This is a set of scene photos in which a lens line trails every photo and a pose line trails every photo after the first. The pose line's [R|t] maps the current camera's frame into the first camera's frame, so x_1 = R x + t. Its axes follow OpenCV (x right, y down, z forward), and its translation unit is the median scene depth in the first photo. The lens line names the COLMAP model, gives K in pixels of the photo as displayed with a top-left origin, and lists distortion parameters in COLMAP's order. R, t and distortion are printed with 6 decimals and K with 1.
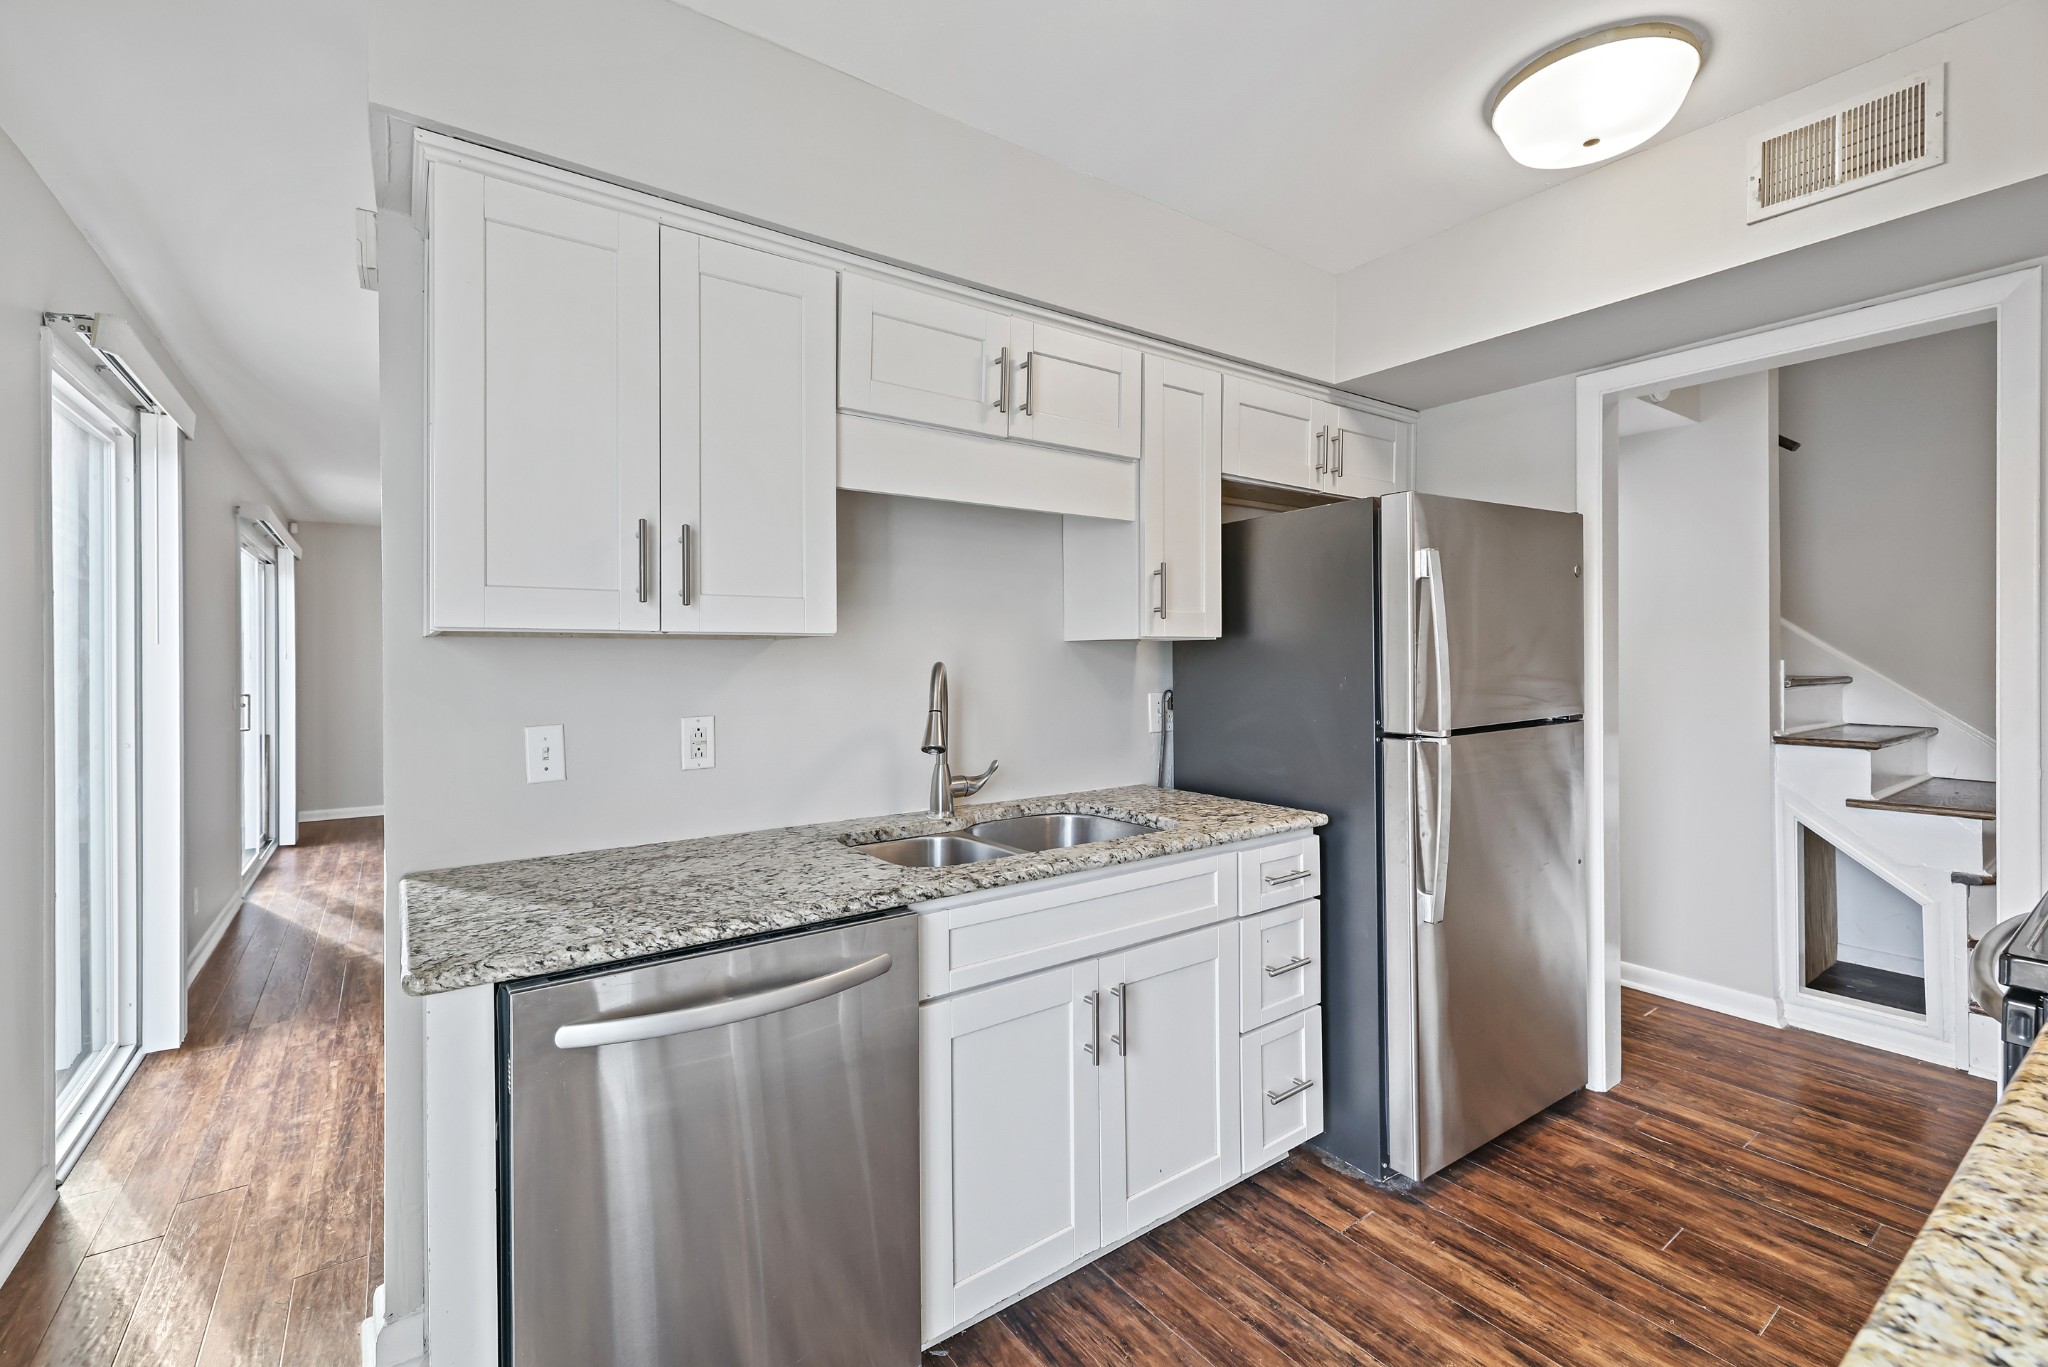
lens RADIAL K [[872.3, 0, 1013.3], [0, 872.3, 676.6], [0, 0, 1]] dist [-0.000276, 0.000325]
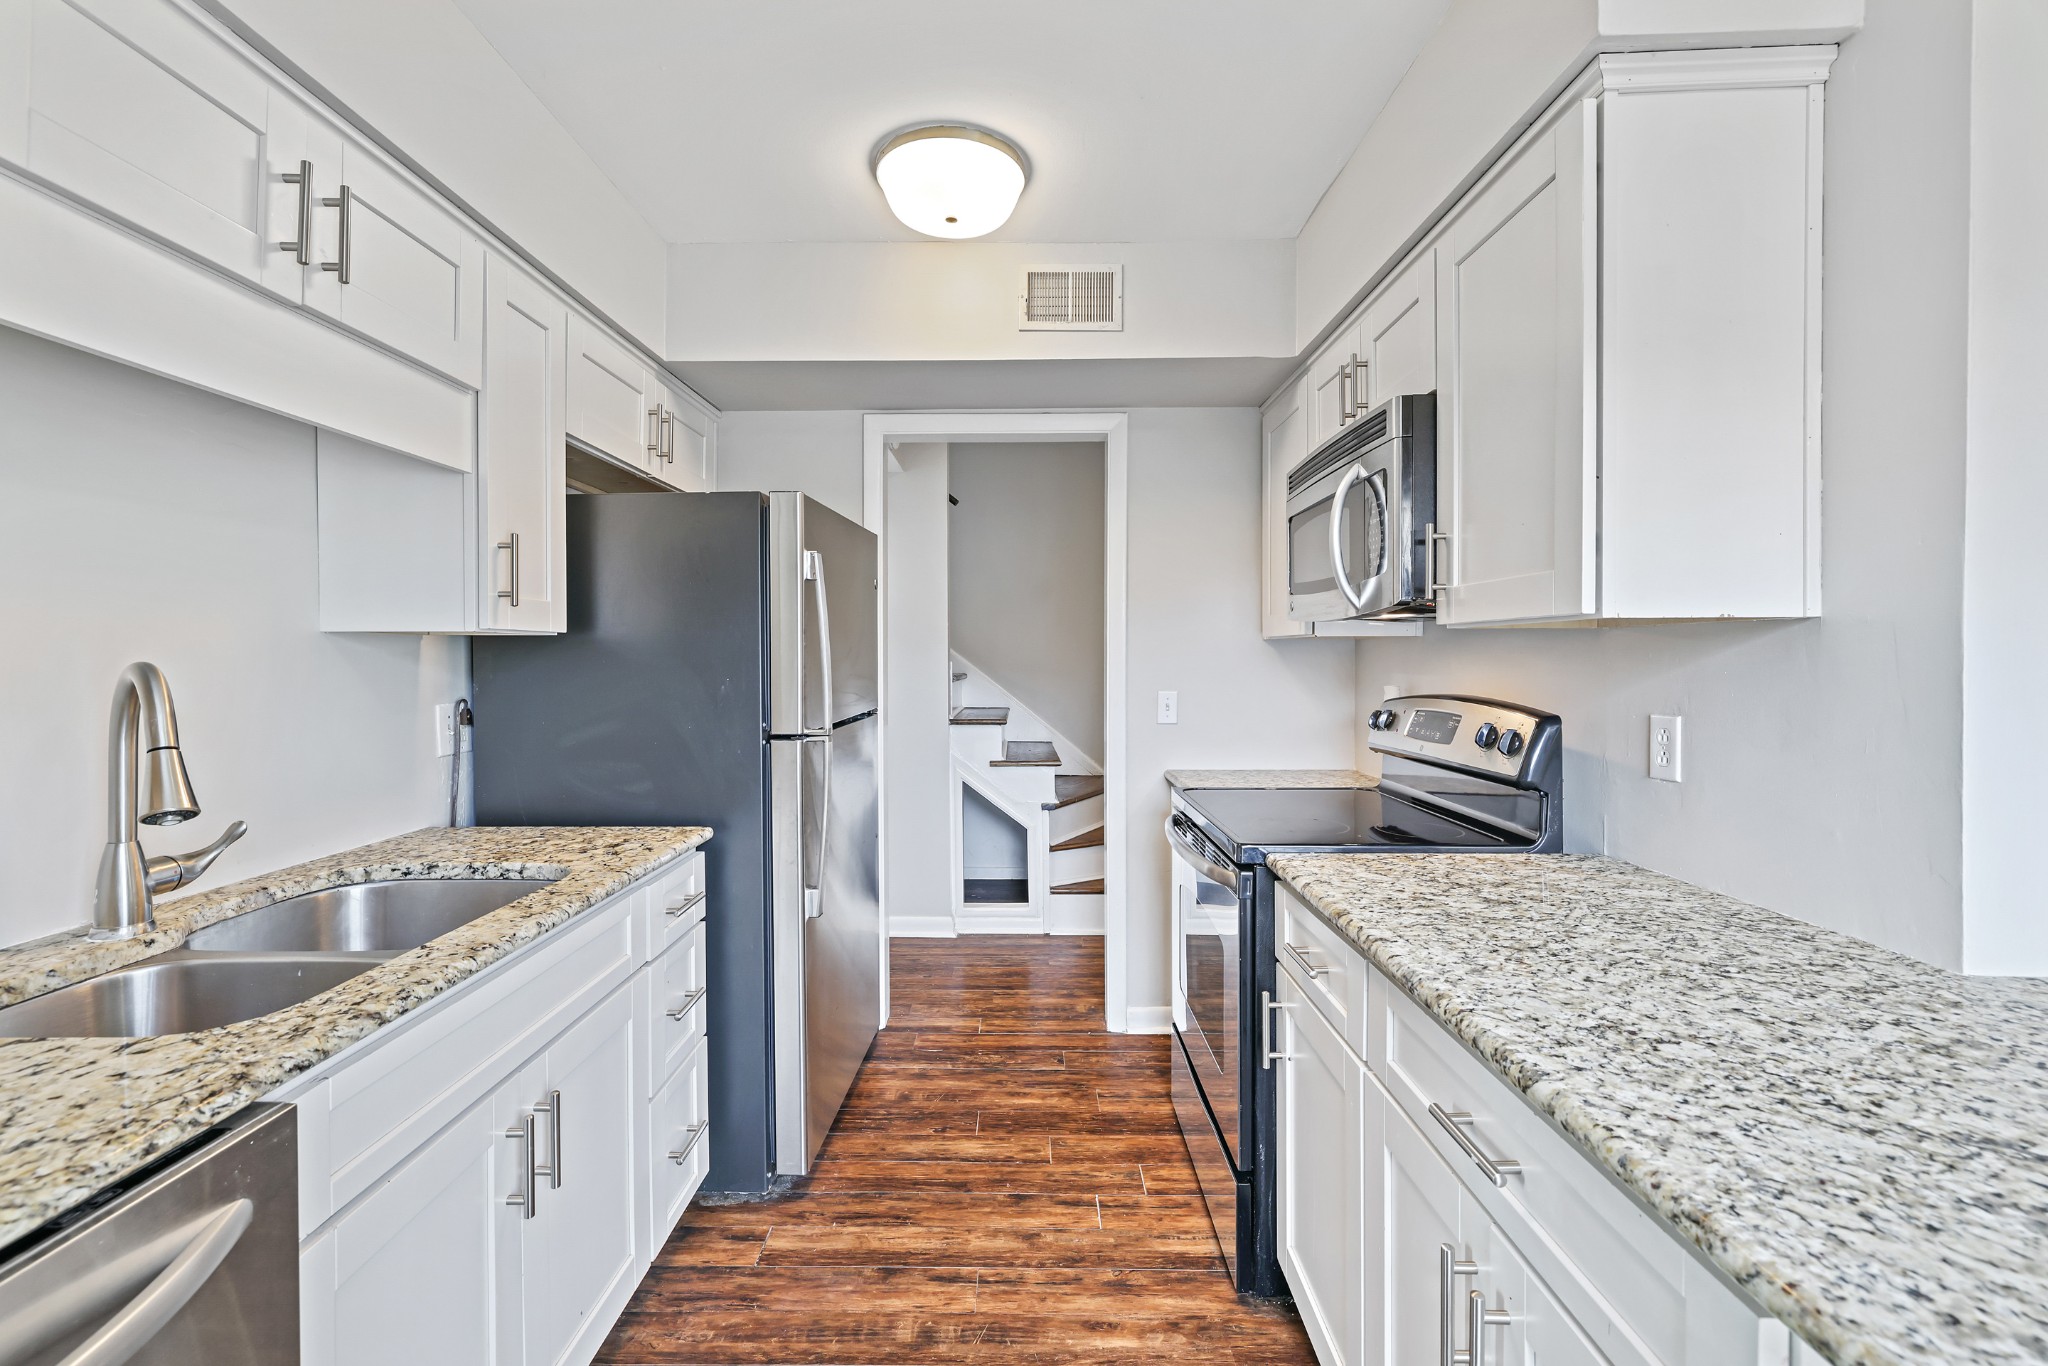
lens RADIAL K [[872.3, 0, 1013.0], [0, 872.3, 679.6], [0, 0, 1]] dist [-0.000276, 0.000325]
pose [[0.590547, -0.015493, 0.806854, -0.204096], [0.015220, 0.999852, 0.008059, -0.001211], [-0.806860, 0.007521, 0.590695, 0.201871]]
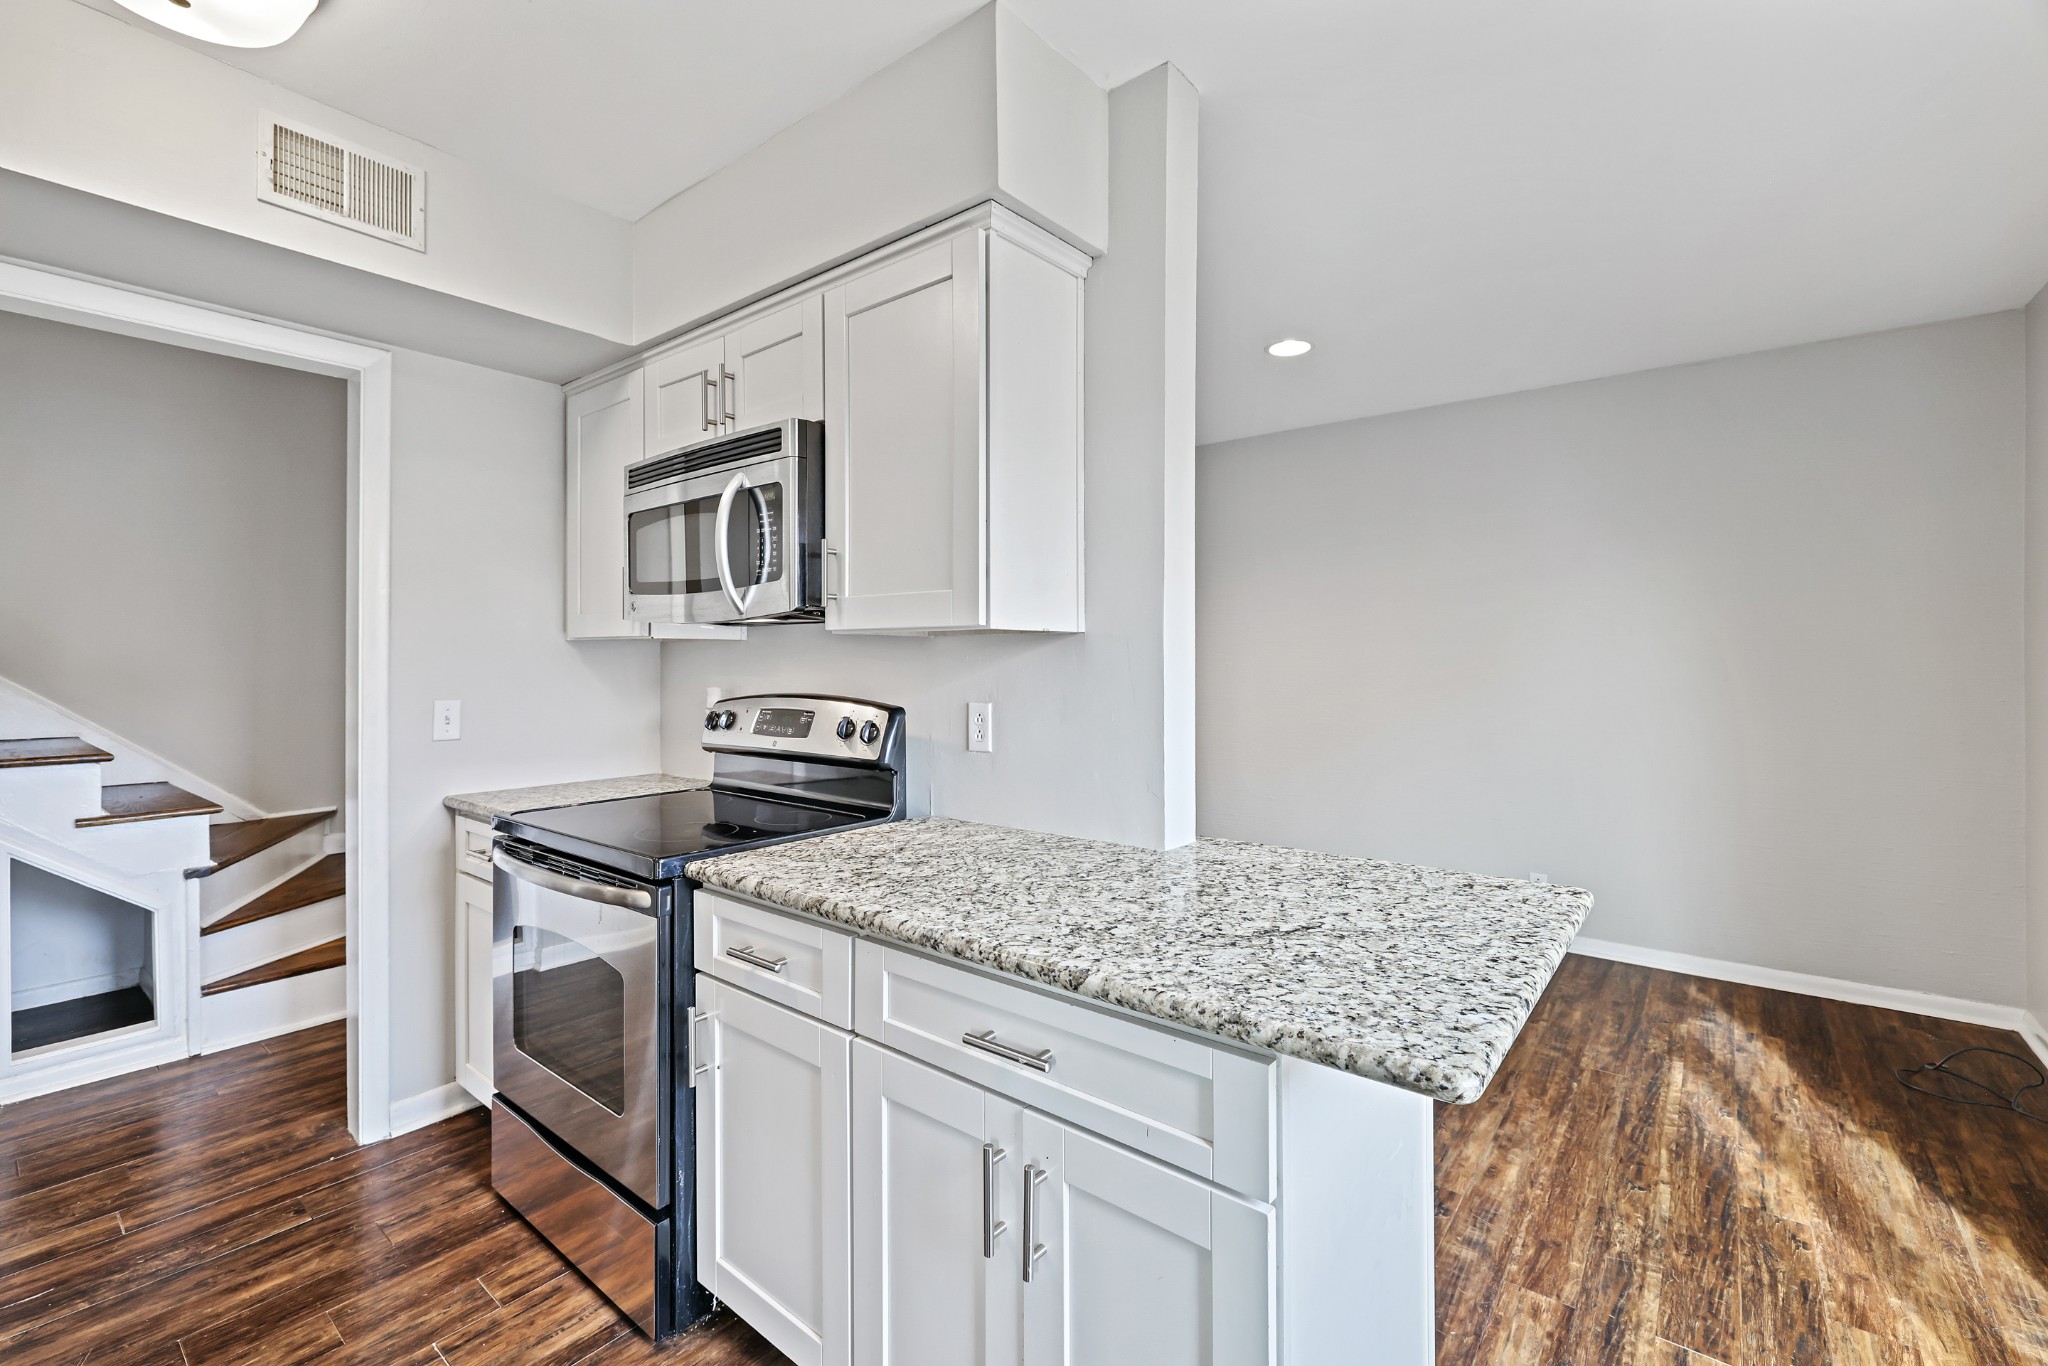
lens RADIAL K [[872.3, 0, 1004.4], [0, 872.3, 672.6], [0, 0, 1]] dist [-0.000276, 0.000325]
pose [[-0.261259, -0.007029, 0.965243, -0.238608], [0.023171, 0.999640, 0.013551, -0.003485], [-0.964991, 0.025906, -0.261002, 0.418738]]
